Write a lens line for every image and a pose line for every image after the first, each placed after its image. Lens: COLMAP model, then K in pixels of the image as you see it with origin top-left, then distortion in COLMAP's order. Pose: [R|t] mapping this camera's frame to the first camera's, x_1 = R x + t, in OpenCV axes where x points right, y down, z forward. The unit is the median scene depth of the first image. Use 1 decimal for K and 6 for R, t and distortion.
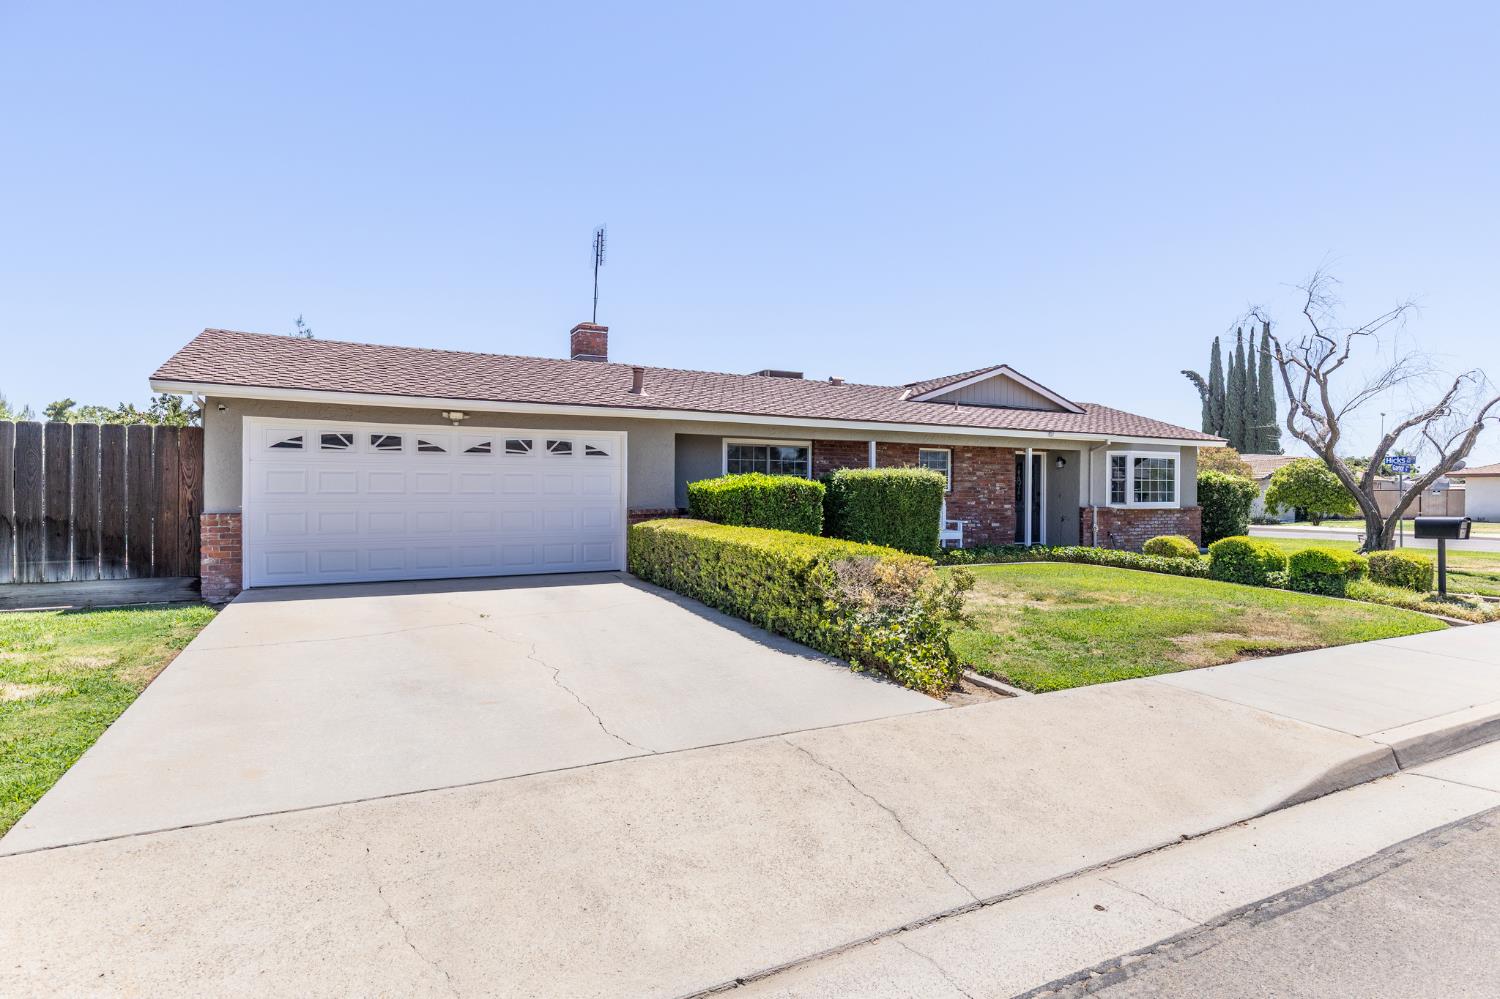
lens RADIAL K [[737.1, 0, 750.0], [0, 737.1, 499.5], [0, 0, 1]] dist [-0.002011, -0.000375]
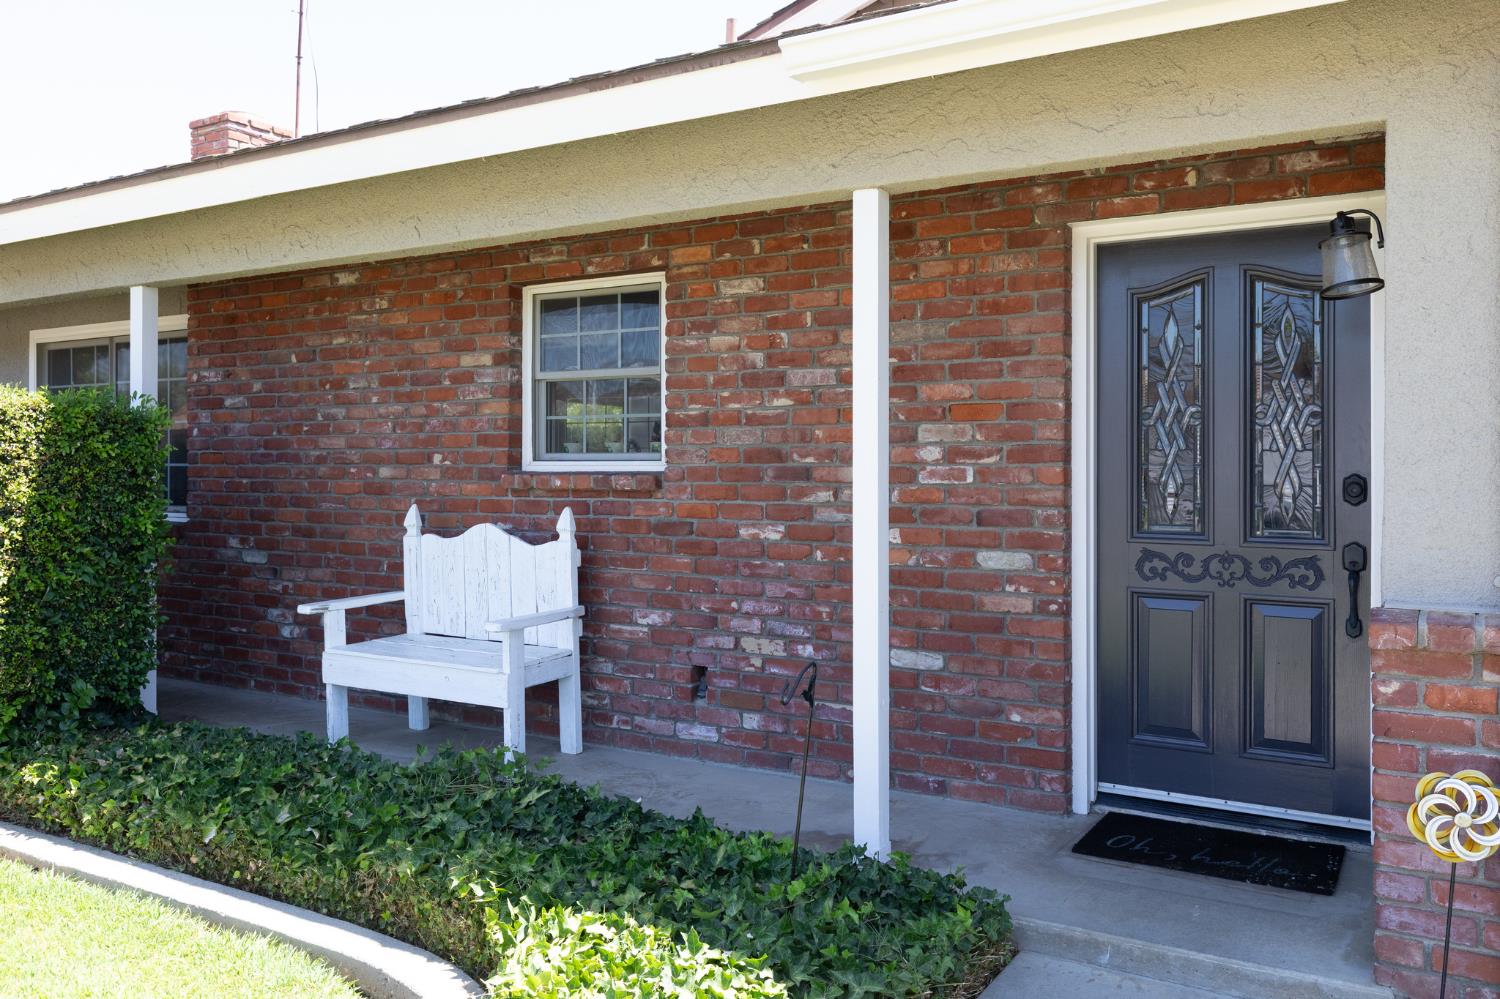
lens RADIAL K [[1195.4, 0, 751.6], [0, 1195.4, 461.3], [0, 0, 1]] dist [-0.001315, -0.001408]
pose [[0.541223, -0.010813, -0.840810, 0.596792], [-0.007559, 0.999814, -0.017724, -0.008807], [0.840845, 0.015948, 0.541040, 0.877491]]
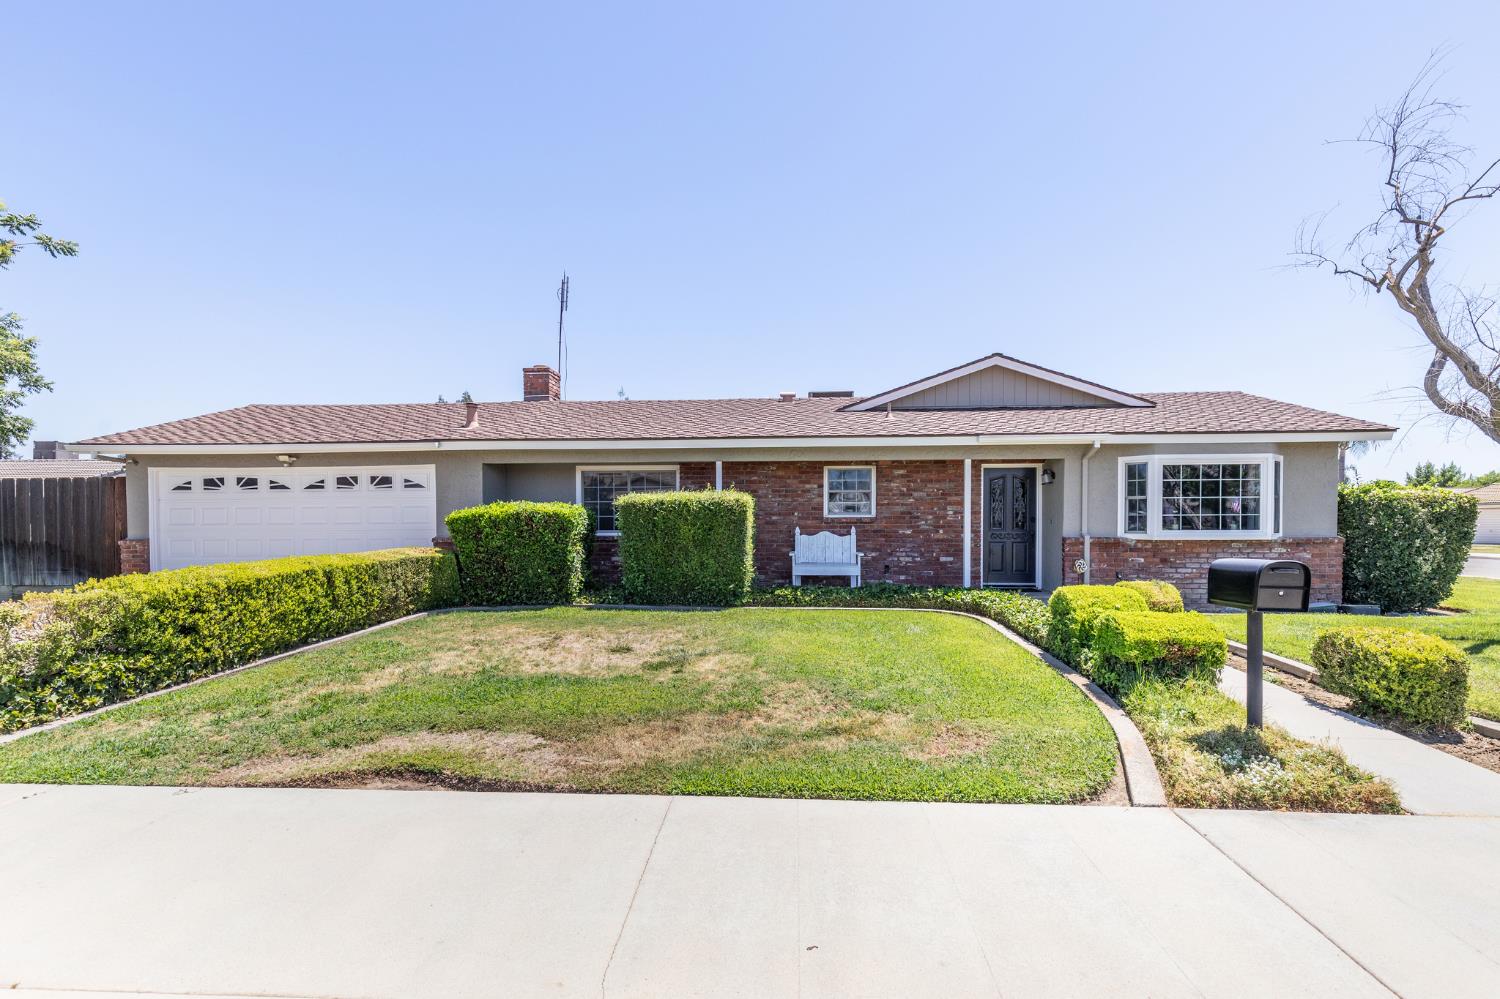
lens RADIAL K [[672.7, 0, 749.7], [0, 672.7, 527.1], [0, 0, 1]] dist [0.001052, 0.000185]
pose [[0.869135, -0.004021, -0.494558, 0.545706], [0.002907, 0.999991, -0.003023, 0.001796], [0.494566, 0.001190, 0.869139, 0.296727]]
